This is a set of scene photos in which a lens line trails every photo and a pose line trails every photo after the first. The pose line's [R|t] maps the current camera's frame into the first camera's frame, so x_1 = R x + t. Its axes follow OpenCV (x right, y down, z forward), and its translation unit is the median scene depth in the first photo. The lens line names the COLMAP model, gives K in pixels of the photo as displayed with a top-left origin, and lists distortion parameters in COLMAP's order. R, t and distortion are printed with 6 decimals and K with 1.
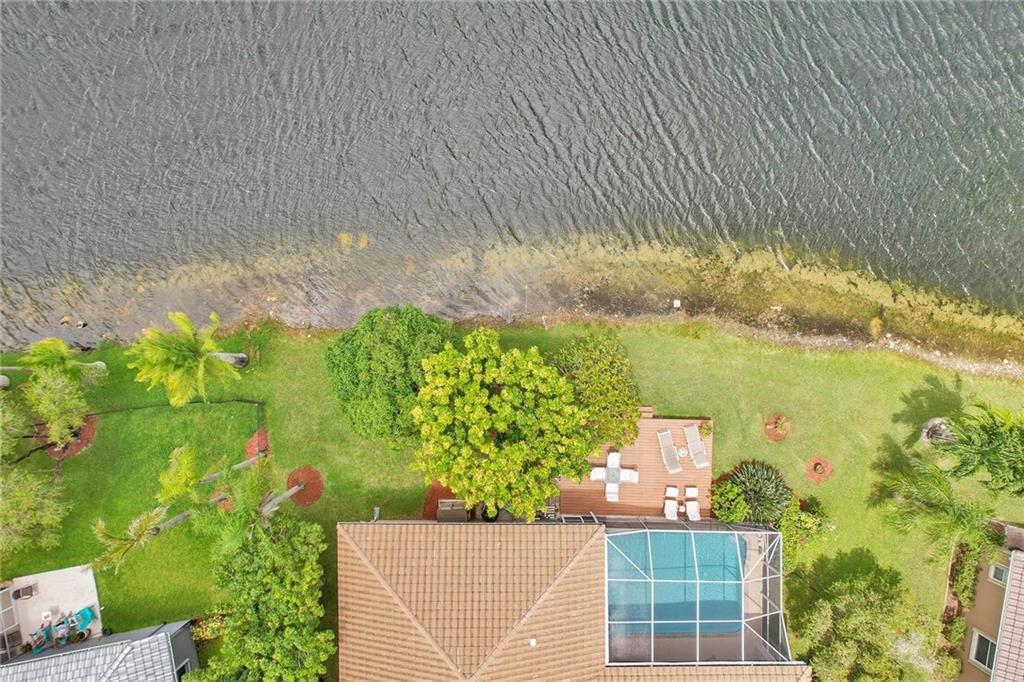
lens RADIAL K [[661.1, 0, 518.1], [0, 661.1, 346.7], [0, 0, 1]] dist [-0.060191, 0.058242]
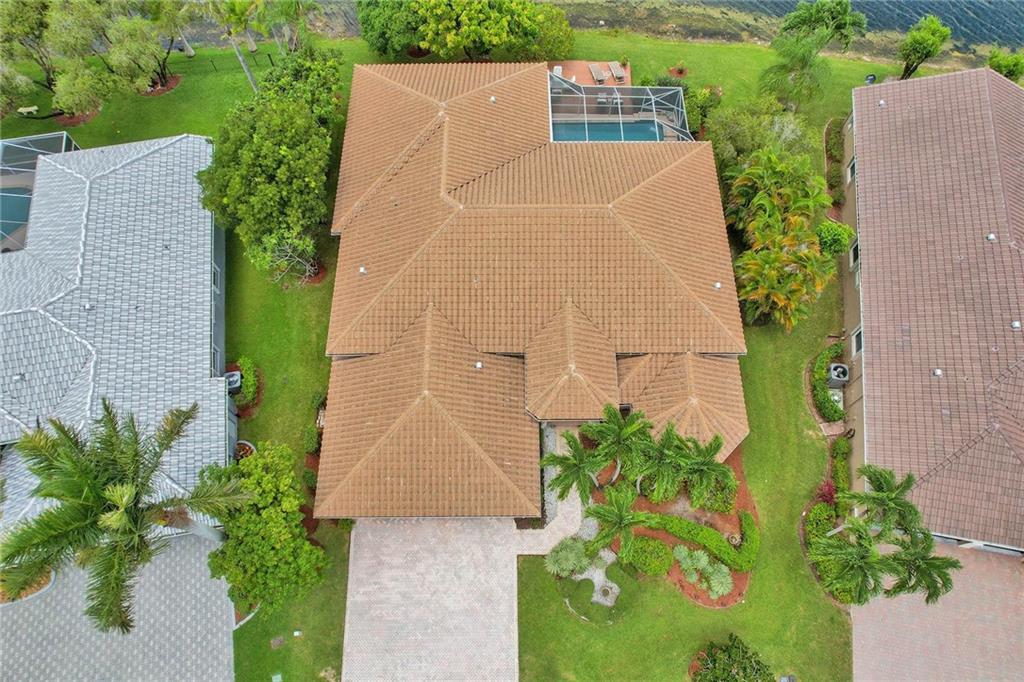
lens RADIAL K [[661.1, 0, 511.1], [0, 661.1, 341.7], [0, 0, 1]] dist [-0.060191, 0.058242]
pose [[0.999988, 0.003393, -0.003667, 0.055578], [-0.004593, 0.913206, -0.407471, 1.214884], [0.001966, 0.407483, 0.913211, -0.012692]]
